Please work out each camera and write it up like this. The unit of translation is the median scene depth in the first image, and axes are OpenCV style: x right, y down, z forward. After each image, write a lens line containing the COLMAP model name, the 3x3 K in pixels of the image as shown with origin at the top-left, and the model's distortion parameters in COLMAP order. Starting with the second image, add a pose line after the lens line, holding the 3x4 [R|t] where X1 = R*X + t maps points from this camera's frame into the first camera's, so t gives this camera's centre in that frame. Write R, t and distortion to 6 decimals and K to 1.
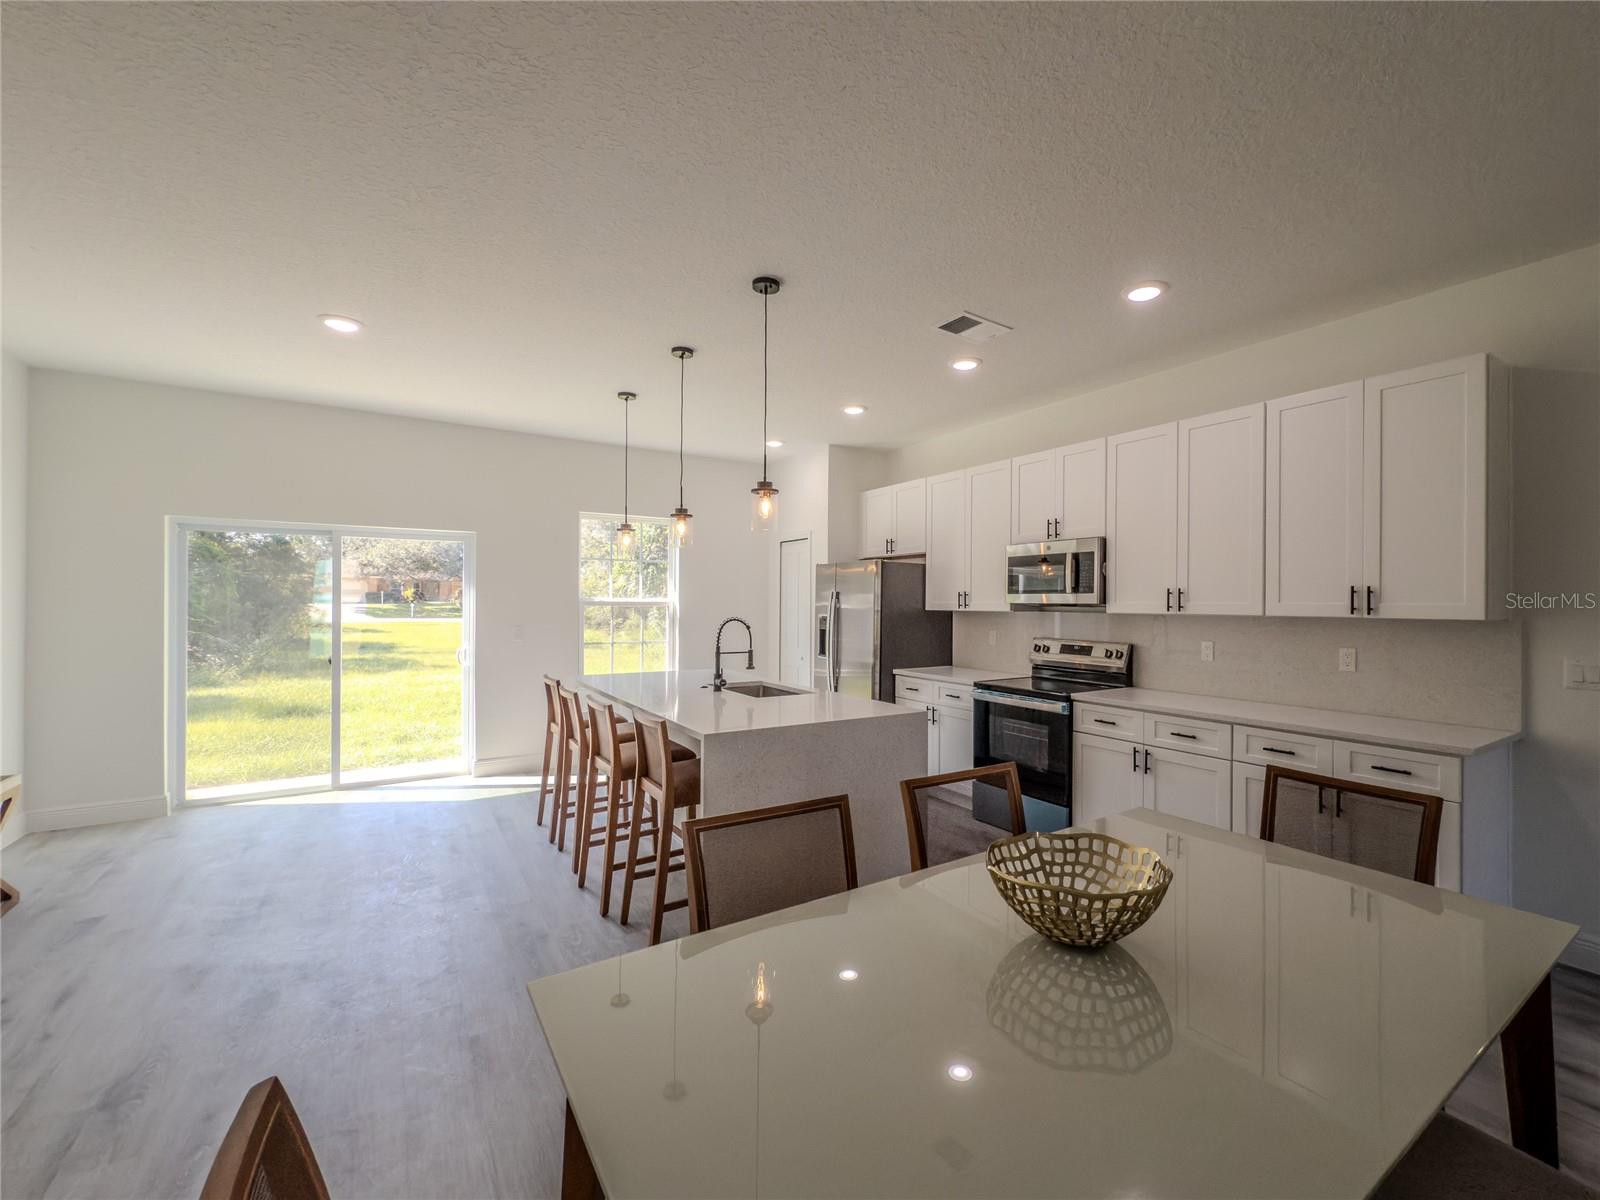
lens RADIAL K [[650.4, 0, 771.8], [0, 650.4, 602.8], [0, 0, 1]] dist [0.001044, 0.000089]
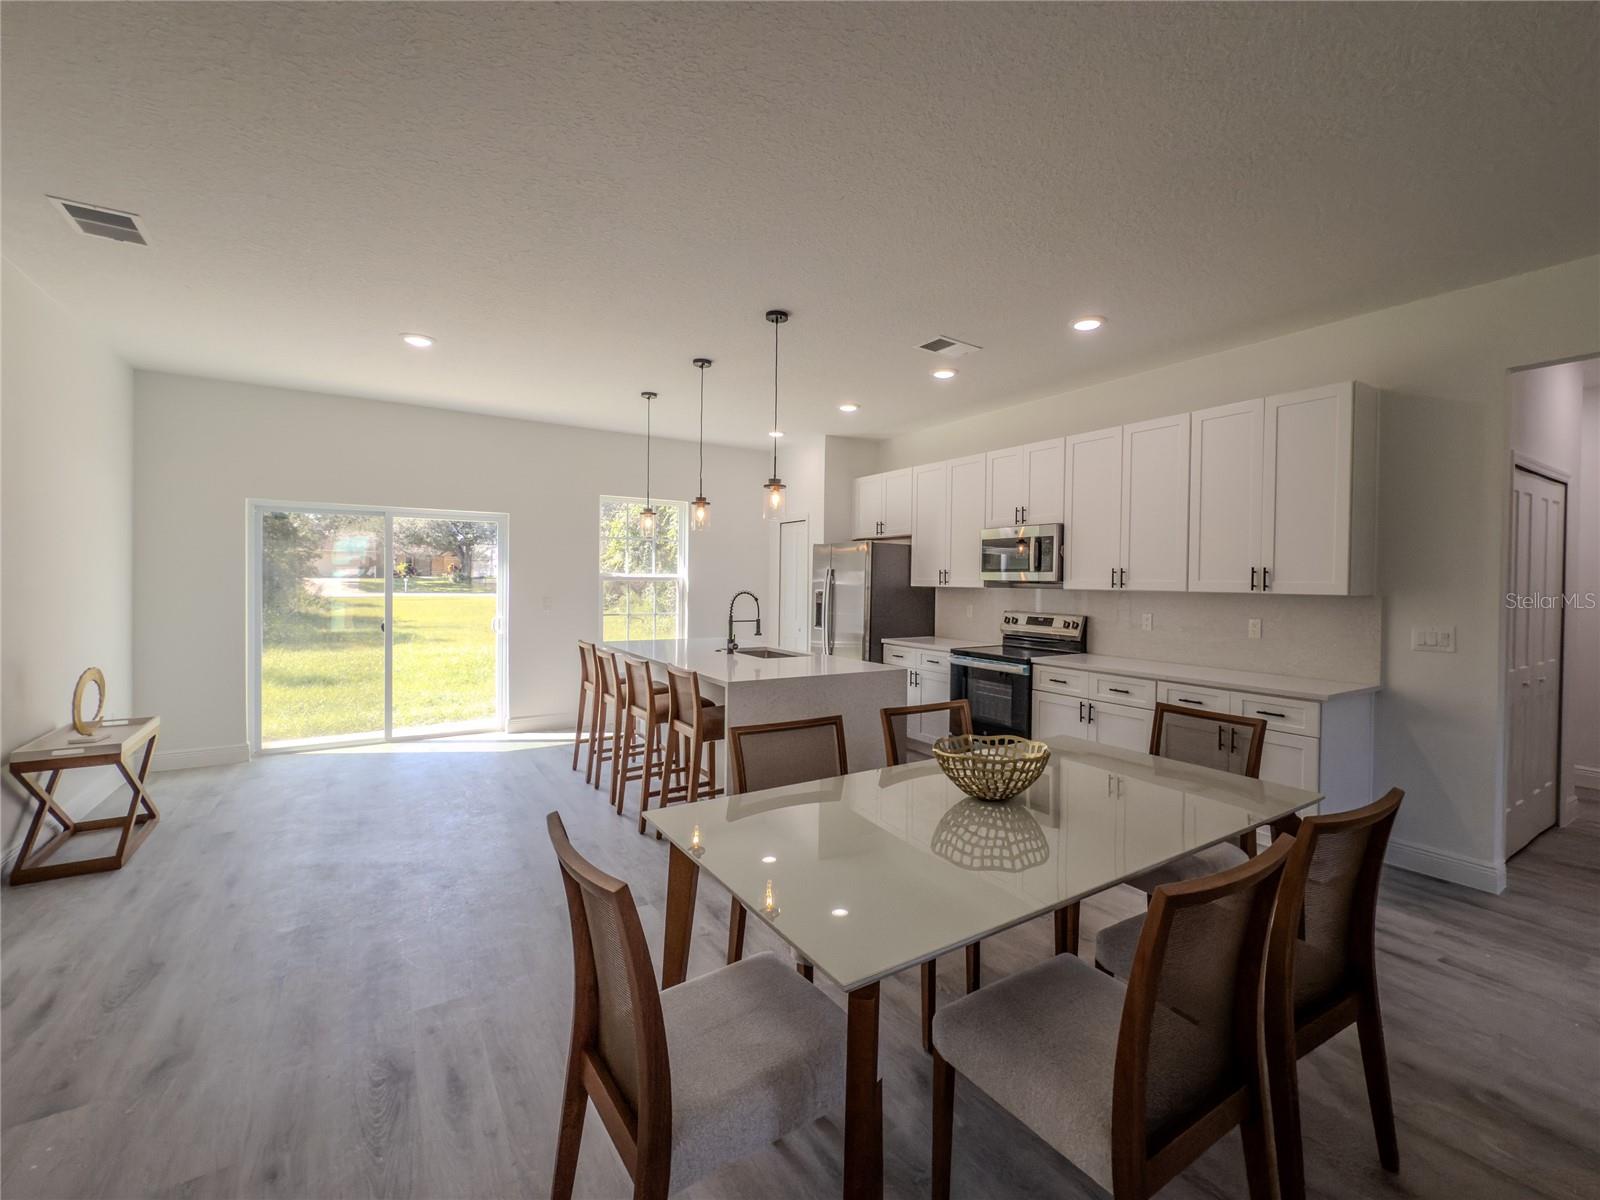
lens RADIAL K [[649.9, 0, 798.4], [0, 649.9, 596.2], [0, 0, 1]] dist [0.001475, 0.000176]
pose [[0.998689, 0.003955, 0.051035, -0.019316], [-0.005240, 0.999672, 0.025064, 0.002115], [-0.050919, -0.025298, 0.998382, -0.152491]]
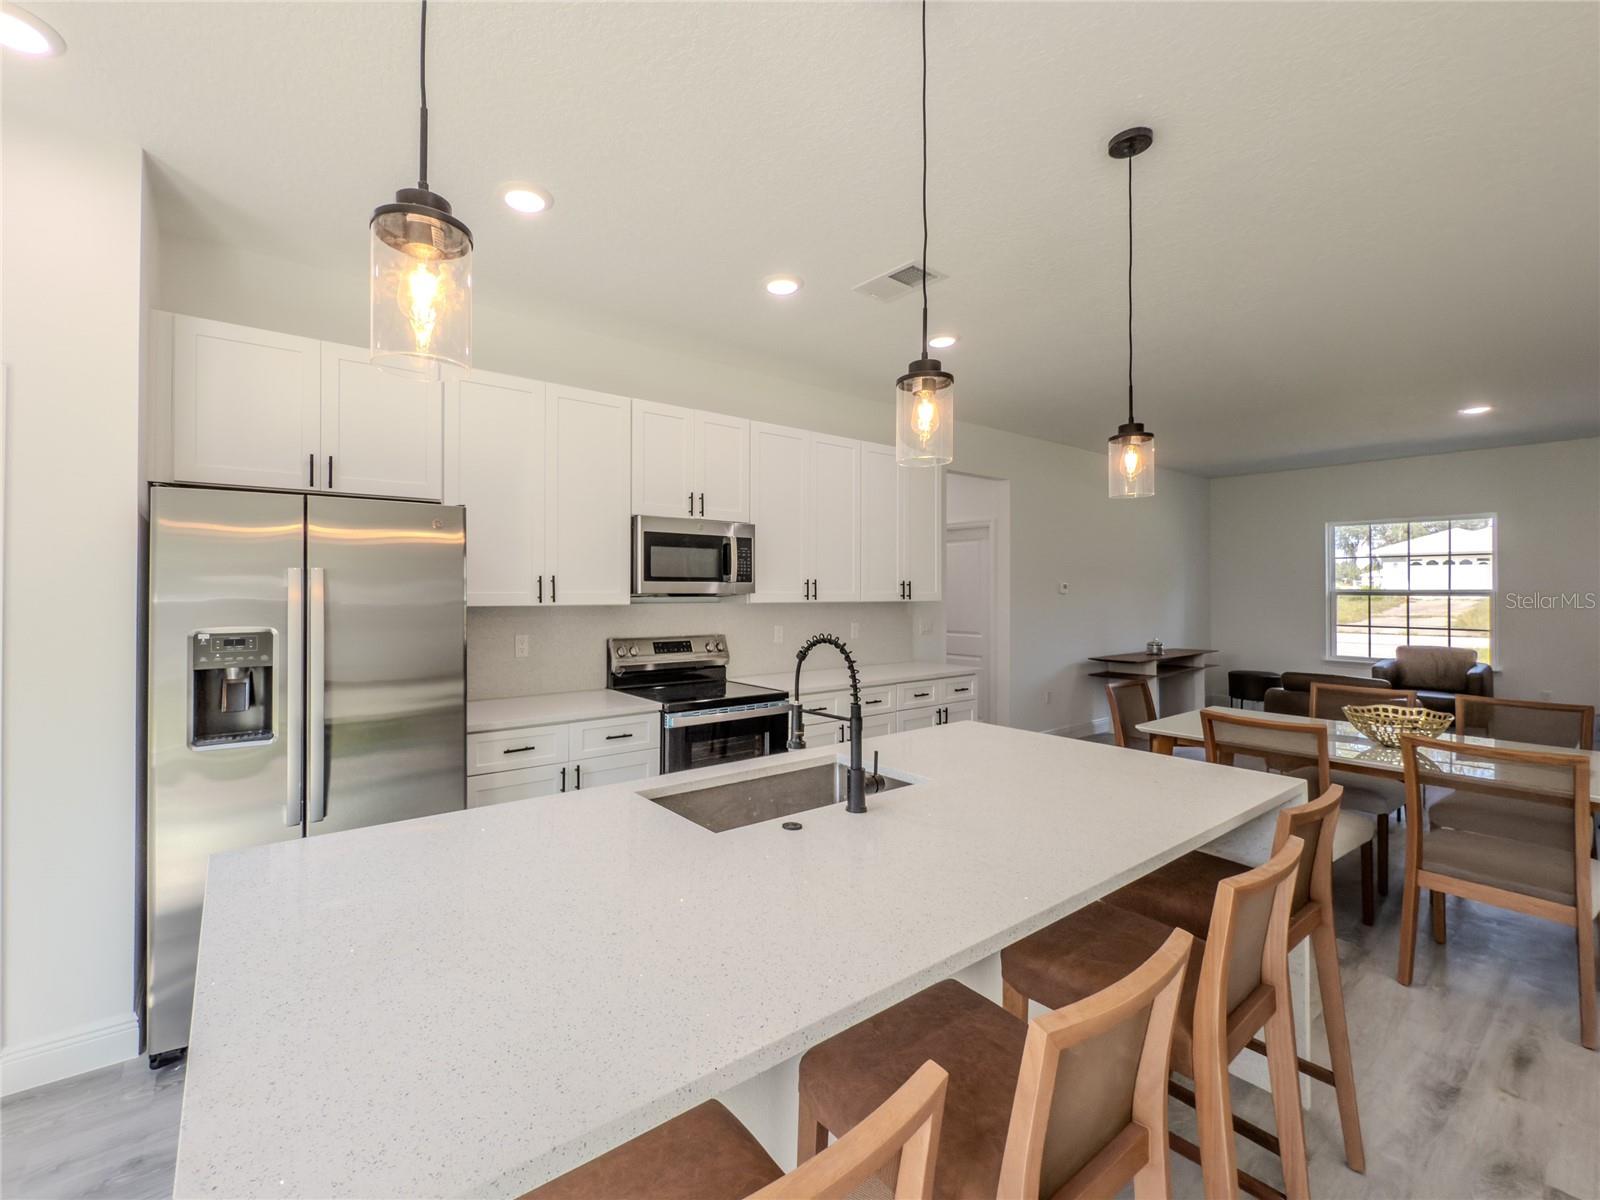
lens RADIAL K [[649.9, 0, 798.4], [0, 649.9, 596.2], [0, 0, 1]] dist [0.001475, 0.000176]
pose [[-0.094916, -0.007879, 0.995454, -0.528504], [0.000994, 0.999967, 0.008009, -0.002087], [-0.995485, 0.001749, -0.094905, 1.174334]]
